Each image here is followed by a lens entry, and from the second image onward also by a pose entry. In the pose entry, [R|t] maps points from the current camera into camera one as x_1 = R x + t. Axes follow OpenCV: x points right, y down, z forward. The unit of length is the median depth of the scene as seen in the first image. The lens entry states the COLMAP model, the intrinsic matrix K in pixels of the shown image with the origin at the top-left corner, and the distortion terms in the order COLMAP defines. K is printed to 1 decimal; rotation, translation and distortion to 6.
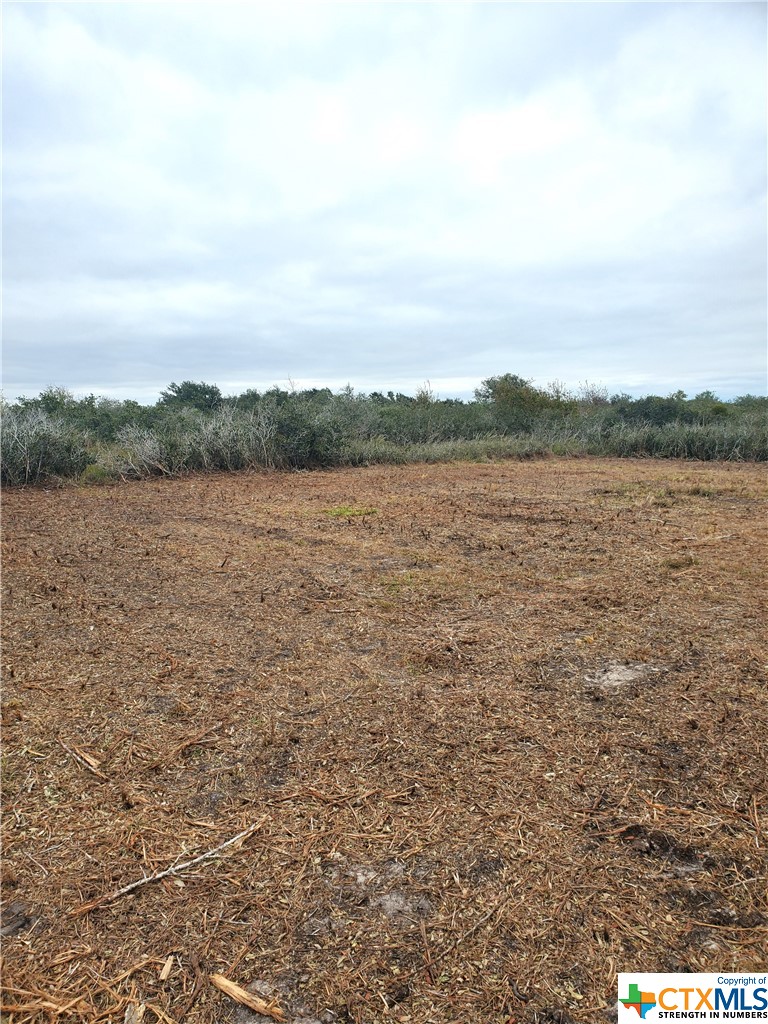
lens RADIAL K [[754.6, 0, 375.9], [0, 754.6, 512.3], [0, 0, 1]] dist [-0.028238, -0.008338]
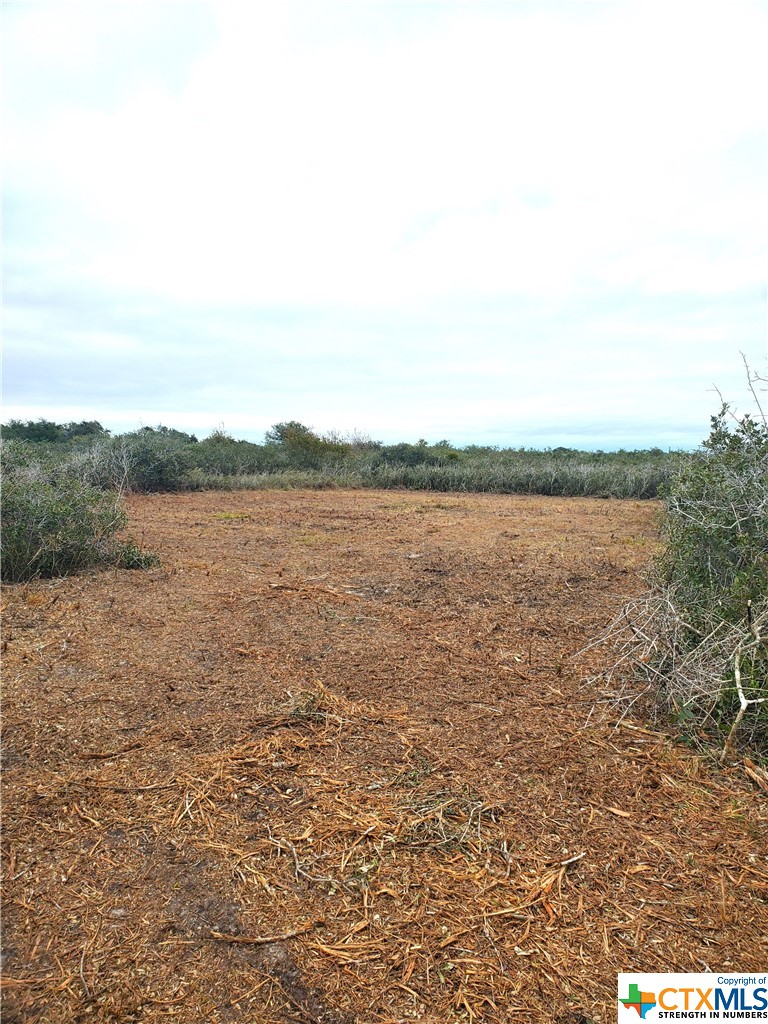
lens RADIAL K [[754.6, 0, 385.7], [0, 754.6, 511.8], [0, 0, 1]] dist [-0.028238, -0.008338]
pose [[0.943489, 0.009516, 0.331267, -0.114360], [0.006850, 0.998814, -0.048202, 0.030755], [-0.331333, 0.047747, 0.942305, -0.258641]]
